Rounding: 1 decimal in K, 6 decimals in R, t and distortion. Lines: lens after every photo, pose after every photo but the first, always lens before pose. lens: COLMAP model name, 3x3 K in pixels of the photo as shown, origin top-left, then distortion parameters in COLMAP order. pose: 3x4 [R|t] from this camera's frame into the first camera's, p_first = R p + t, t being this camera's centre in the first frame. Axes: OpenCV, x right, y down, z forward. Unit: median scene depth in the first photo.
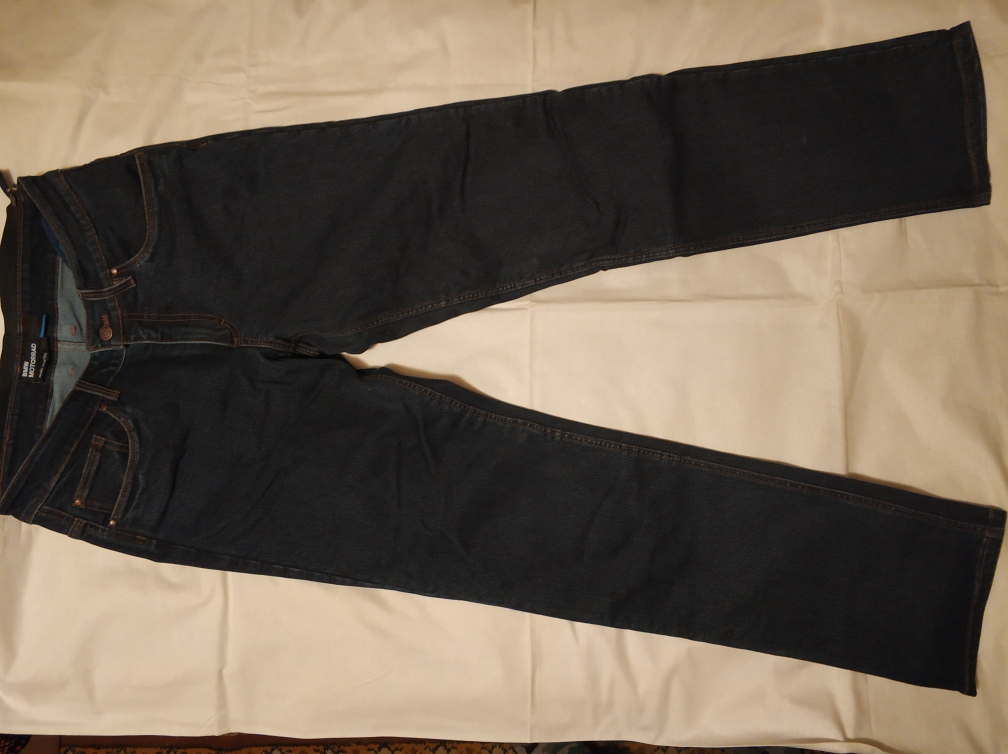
lens RADIAL K [[788.4, 0, 504.0], [0, 788.4, 372.6], [0, 0, 1]] dist [0.102042, 0.002053]
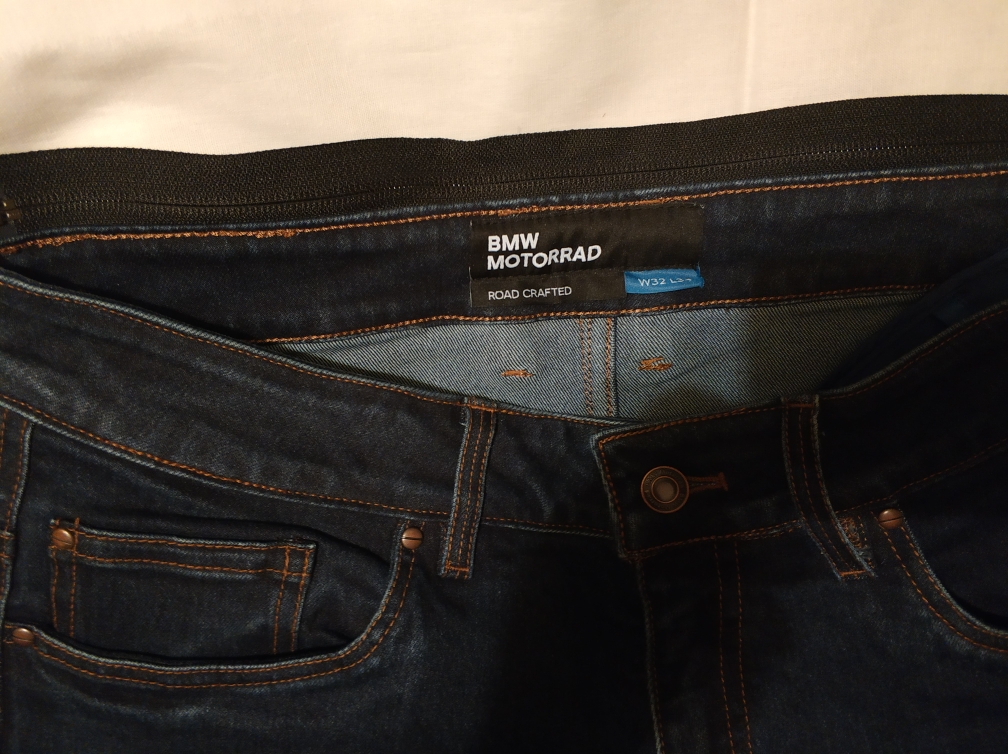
lens RADIAL K [[788.4, 0, 499.2], [0, 788.4, 377.4], [0, 0, 1]] dist [0.102042, 0.002053]
pose [[0.111775, 0.979272, 0.168915, -0.605546], [-0.992799, 0.102676, 0.061703, -0.012226], [0.043080, -0.174596, 0.983697, 0.734611]]
